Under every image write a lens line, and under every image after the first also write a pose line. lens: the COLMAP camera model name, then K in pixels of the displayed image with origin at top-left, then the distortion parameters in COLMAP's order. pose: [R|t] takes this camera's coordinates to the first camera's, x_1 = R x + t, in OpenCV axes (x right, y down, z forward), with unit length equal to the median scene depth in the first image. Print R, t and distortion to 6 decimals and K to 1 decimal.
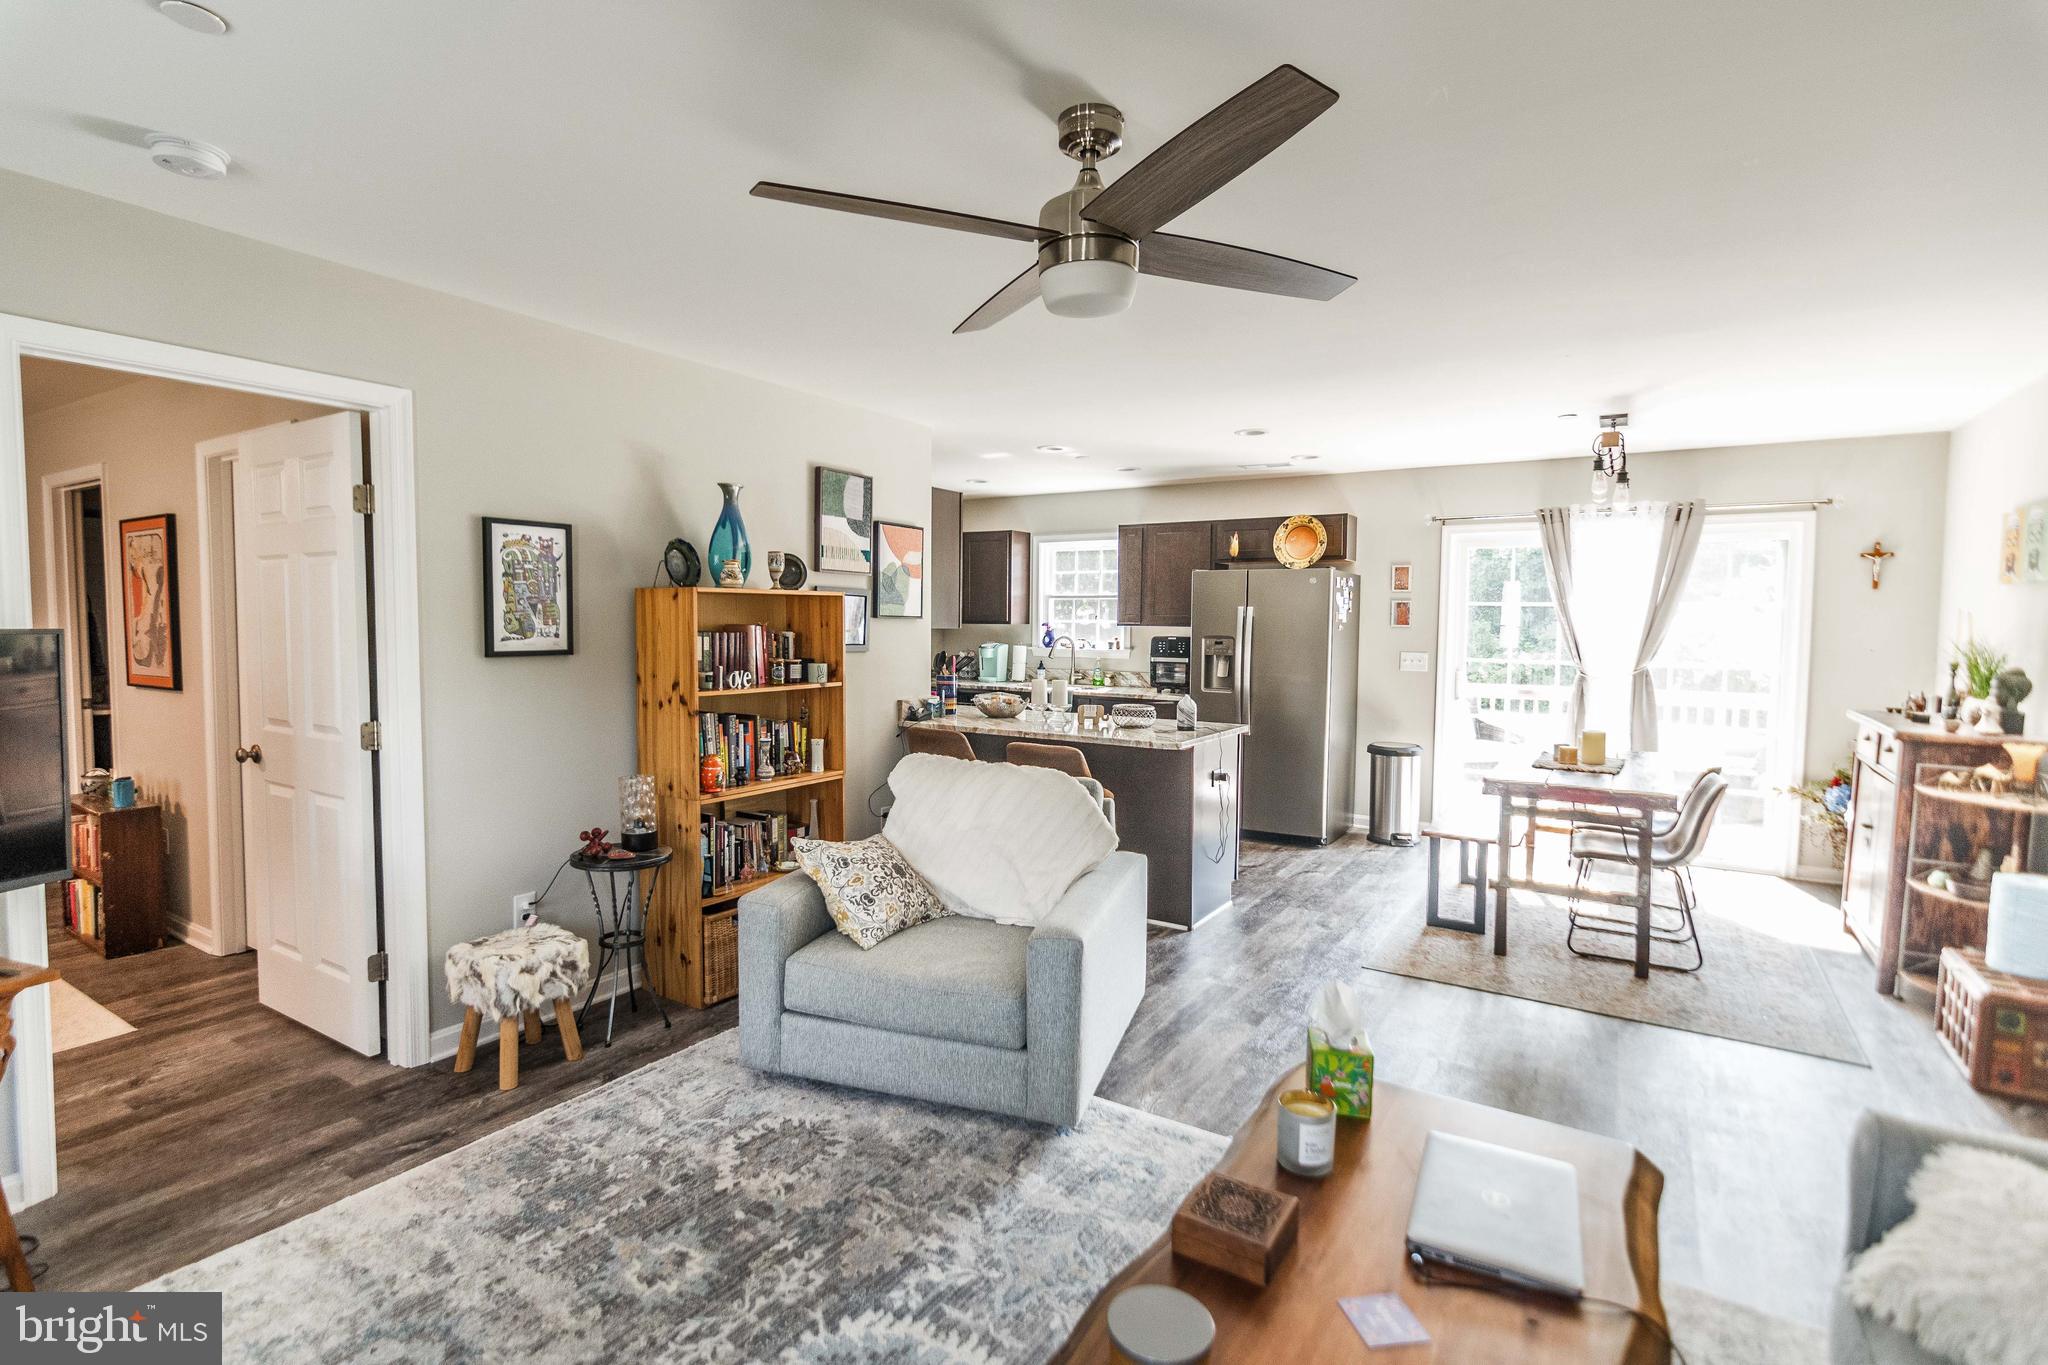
lens RADIAL K [[987.8, 0, 998.3], [0, 987.8, 672.5], [0, 0, 1]] dist [-0.004620, 0.001837]
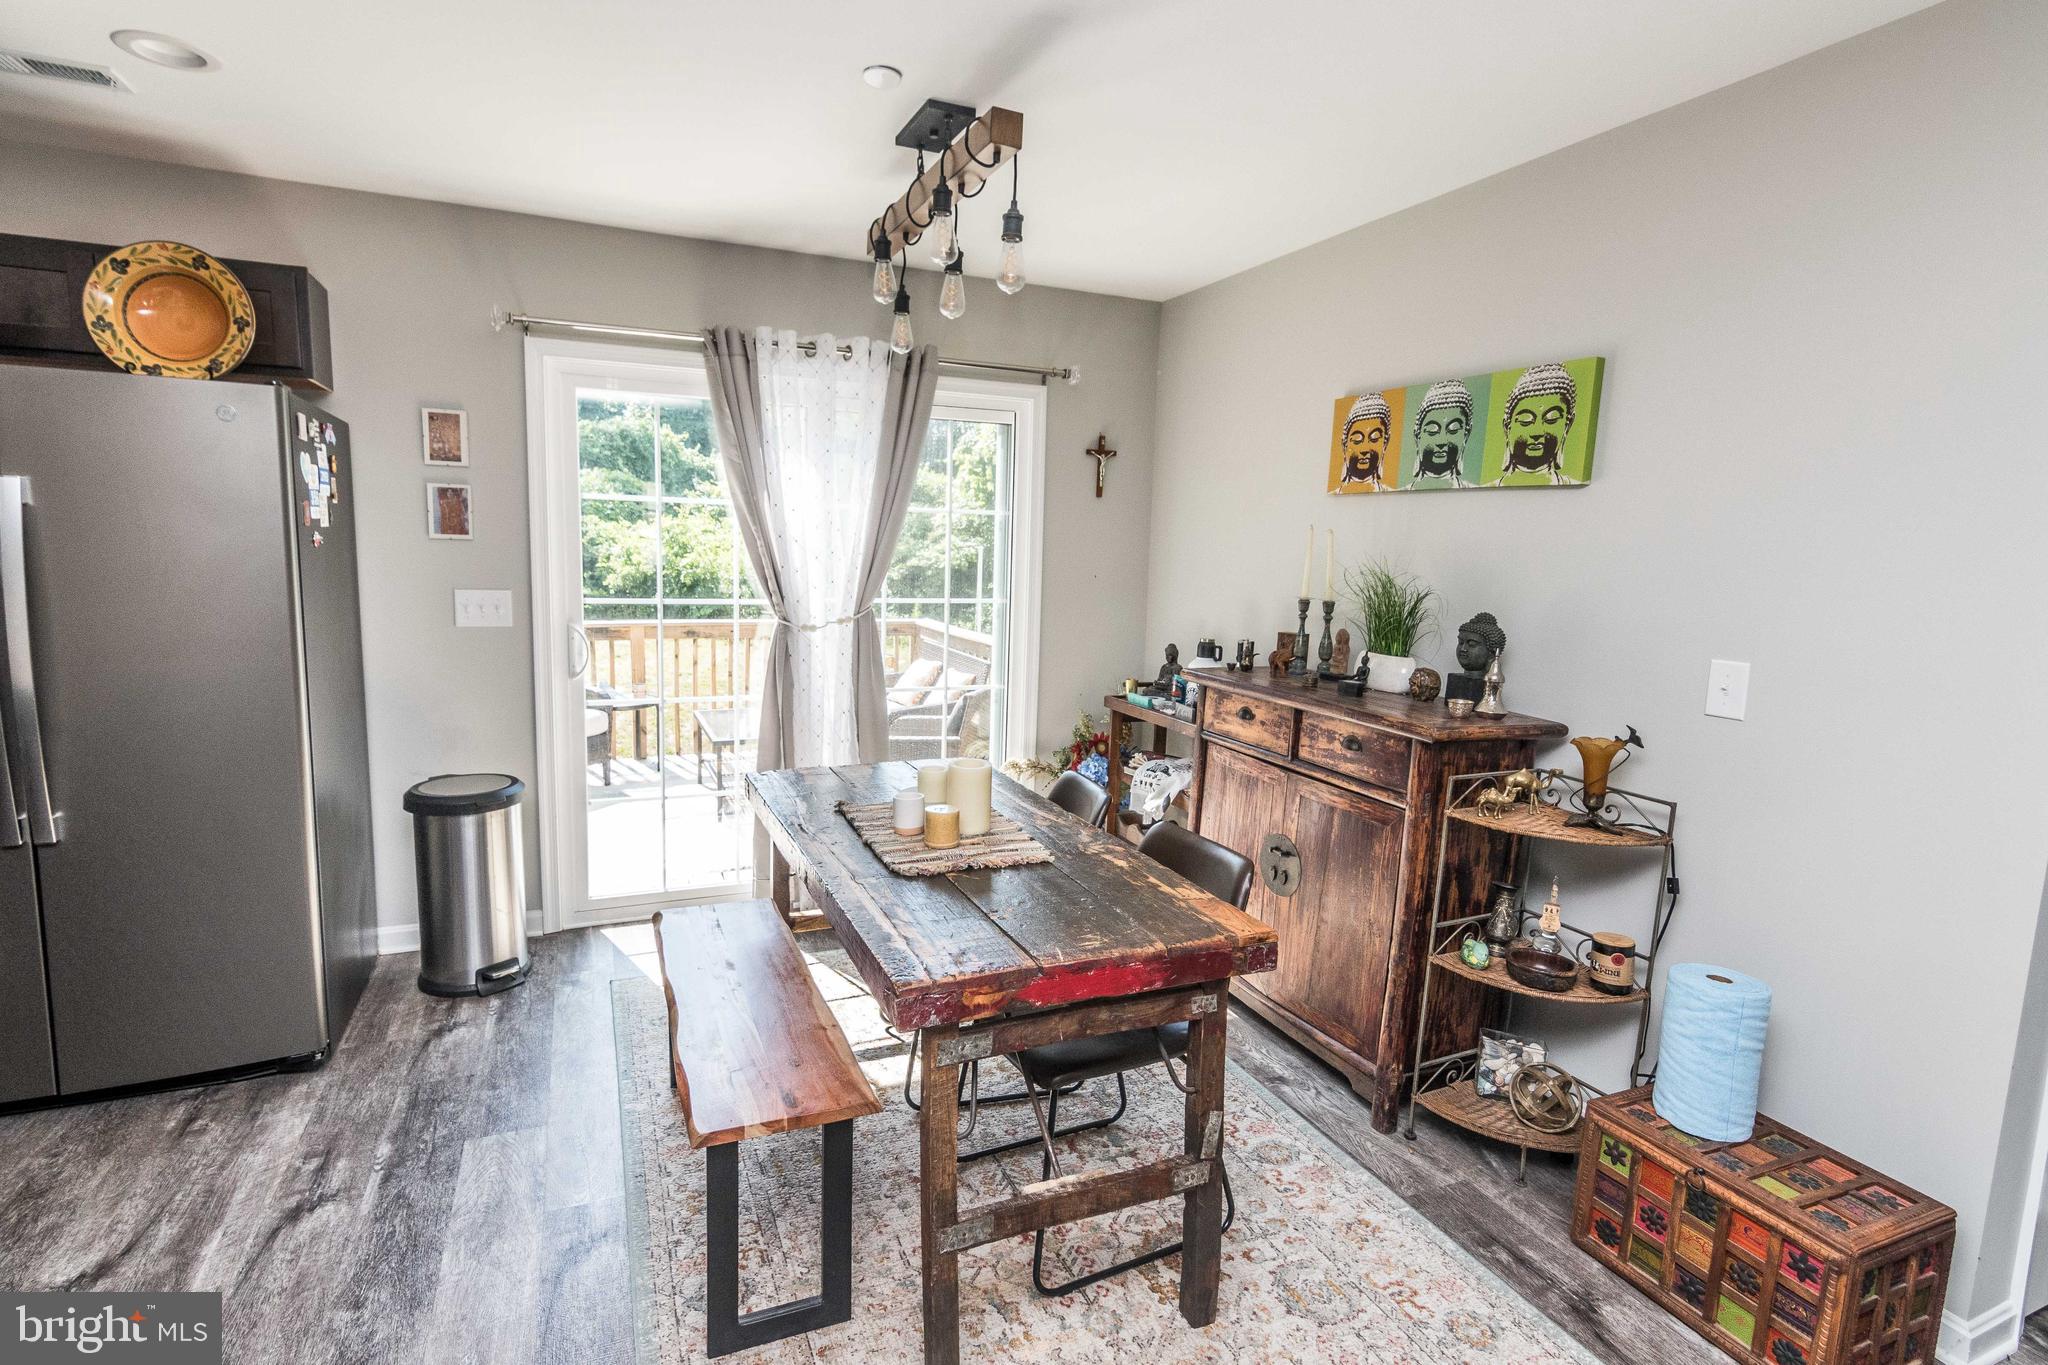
lens RADIAL K [[987.8, 0, 998.3], [0, 987.8, 672.5], [0, 0, 1]] dist [-0.004620, 0.001837]
pose [[0.557268, -0.103340, 0.823877, 0.187866], [0.025002, 0.993864, 0.107751, -0.032506], [-0.829956, -0.039448, 0.556432, 0.628119]]
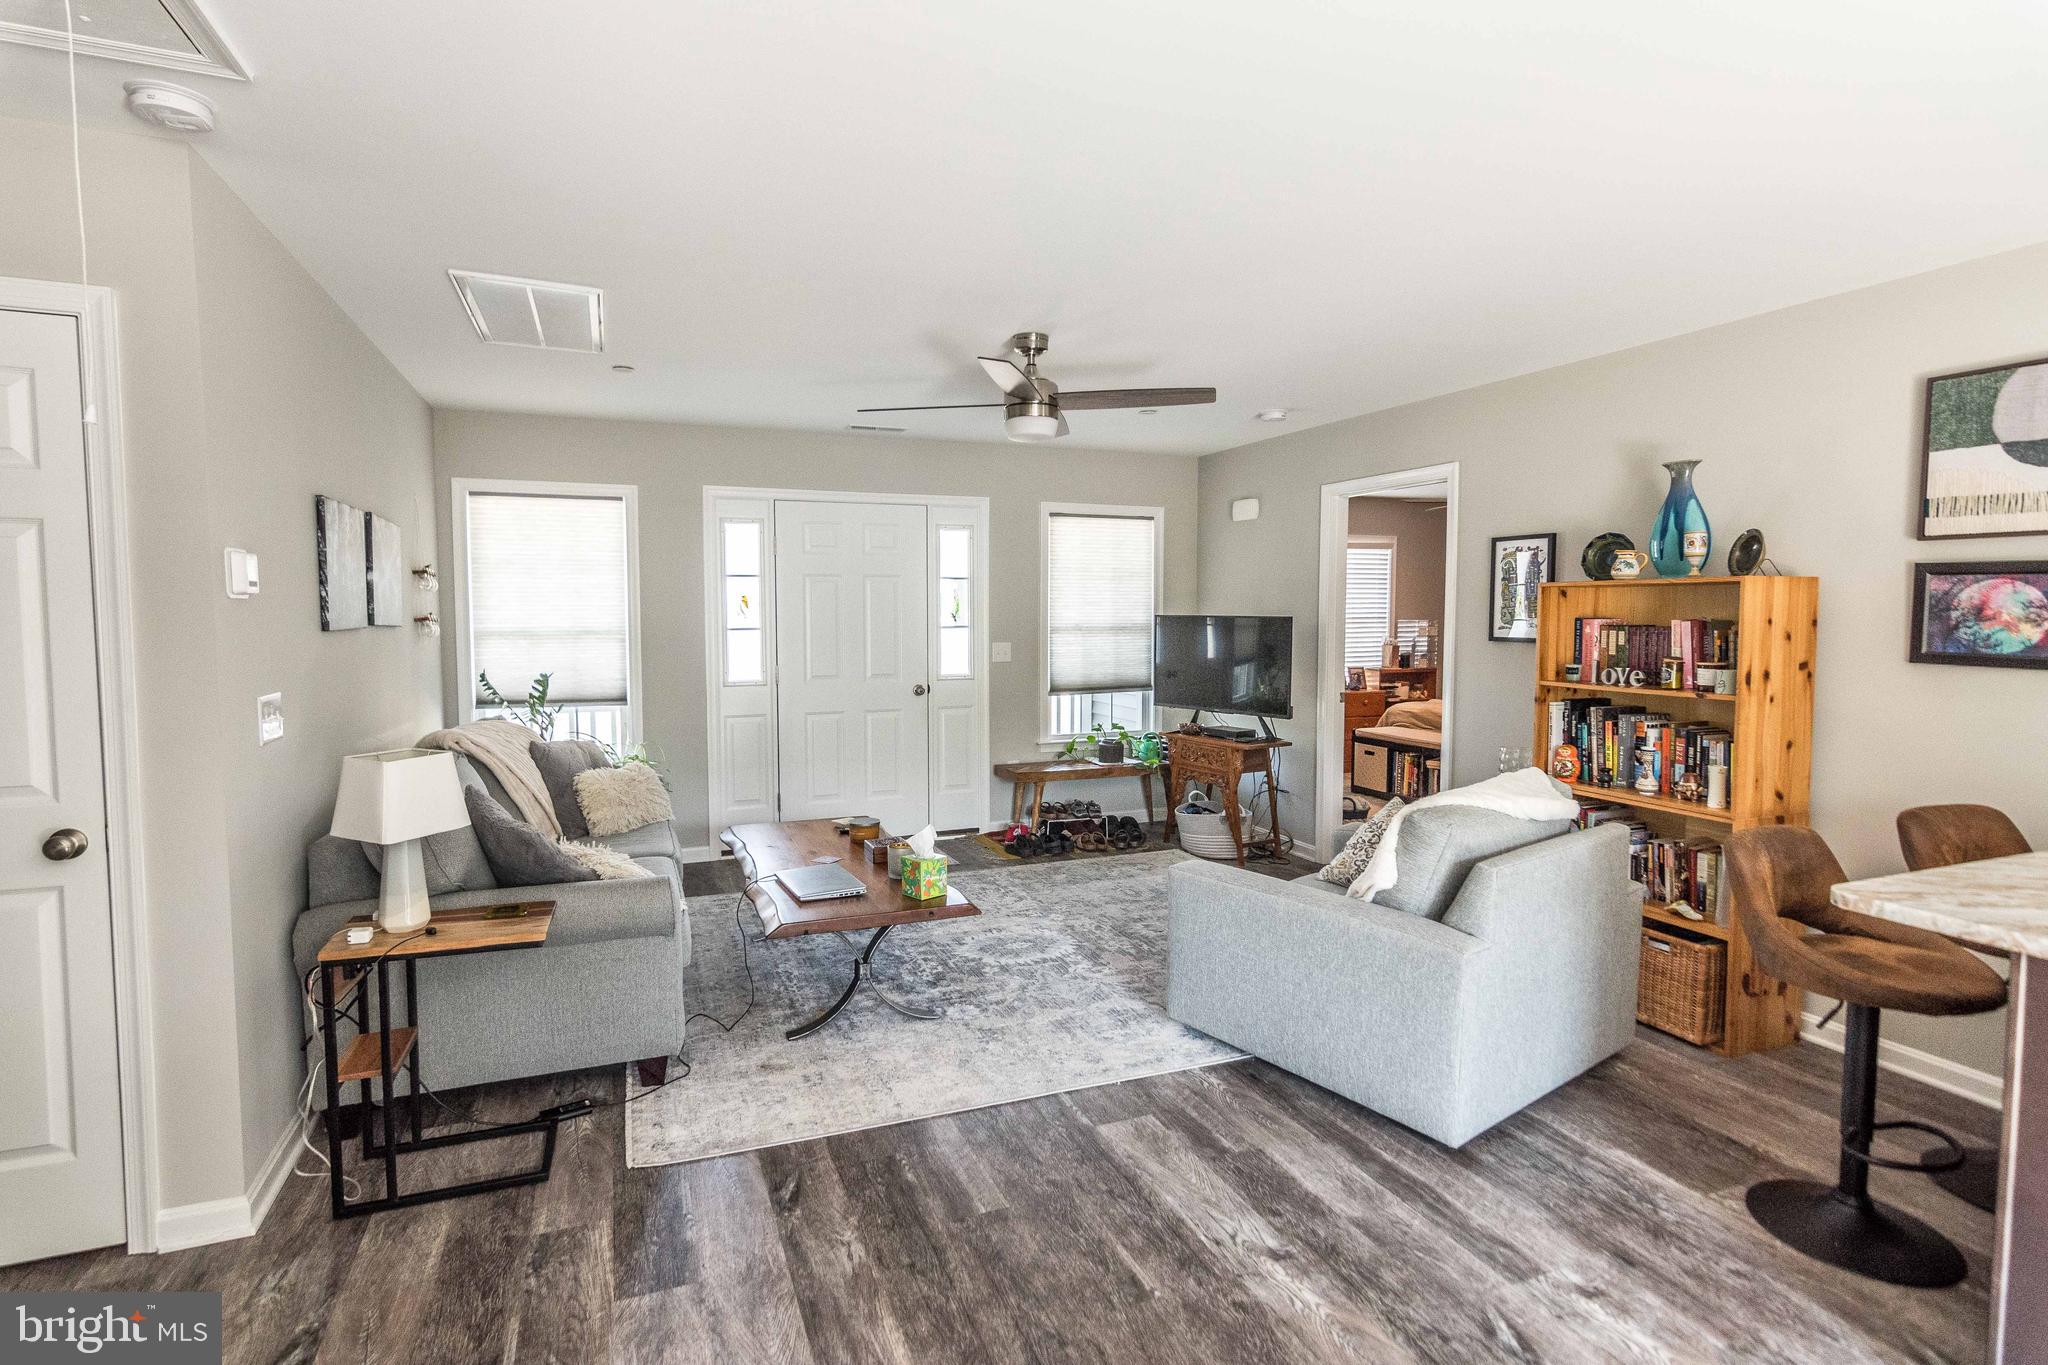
lens RADIAL K [[987.8, 0, 998.3], [0, 987.8, 672.5], [0, 0, 1]] dist [-0.004620, 0.001837]
pose [[-0.582992, 0.045049, -0.811228, 0.605820], [-0.048942, 0.994701, 0.090410, -0.038035], [0.811003, 0.092411, -0.577698, 0.762173]]
